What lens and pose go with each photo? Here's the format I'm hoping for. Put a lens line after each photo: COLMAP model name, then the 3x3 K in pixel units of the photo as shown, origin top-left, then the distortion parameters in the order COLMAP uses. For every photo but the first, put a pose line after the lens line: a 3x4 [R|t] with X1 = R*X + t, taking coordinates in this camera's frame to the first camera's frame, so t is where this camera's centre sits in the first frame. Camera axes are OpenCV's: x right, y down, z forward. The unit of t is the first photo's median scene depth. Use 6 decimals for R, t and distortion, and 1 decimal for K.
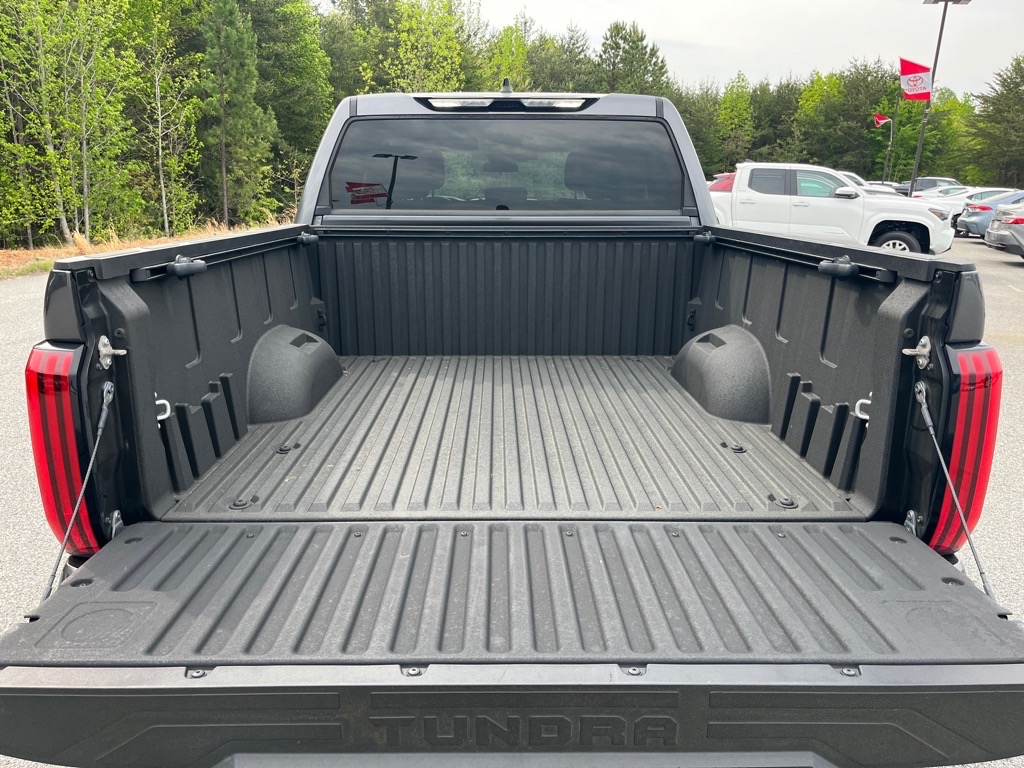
lens RADIAL K [[802.9, 0, 495.1], [0, 802.9, 408.0], [0, 0, 1]] dist [-0.005448, -0.019019]
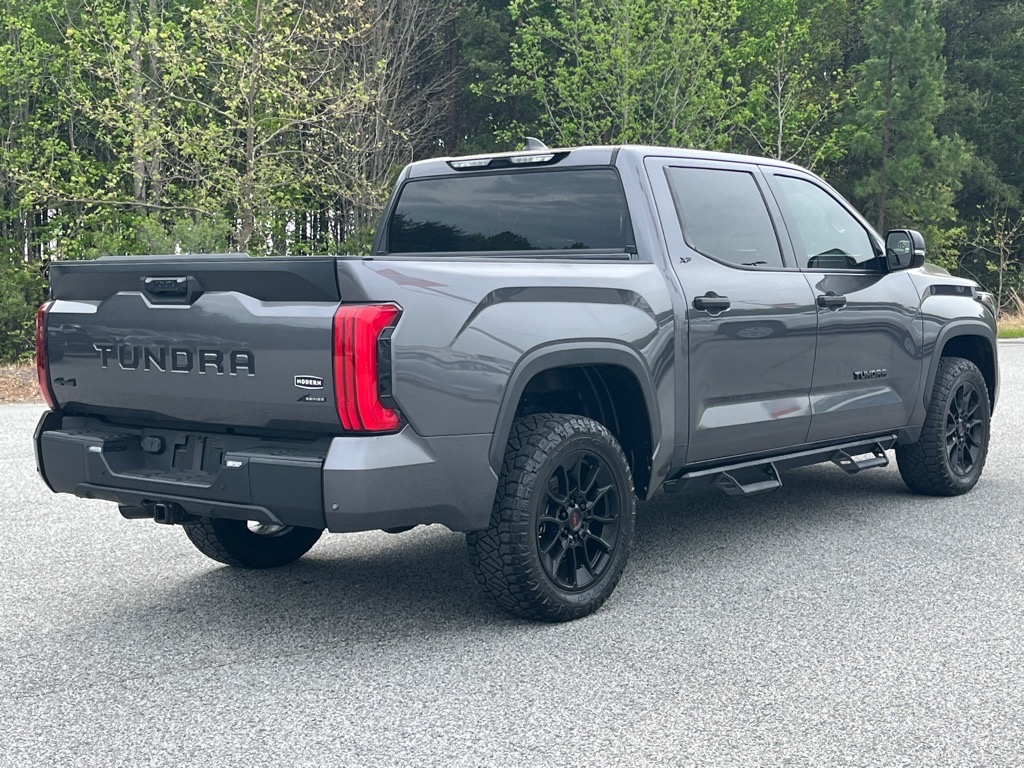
lens RADIAL K [[1498.7, 0, 513.7], [0, 1498.7, 385.8], [0, 0, 1]] dist [0.131275, 0.000000]
pose [[0.770553, 0.036612, -0.636324, 1.383758], [-0.158850, 0.977878, -0.136095, 0.224301], [0.617264, 0.205949, 0.759322, -0.558874]]
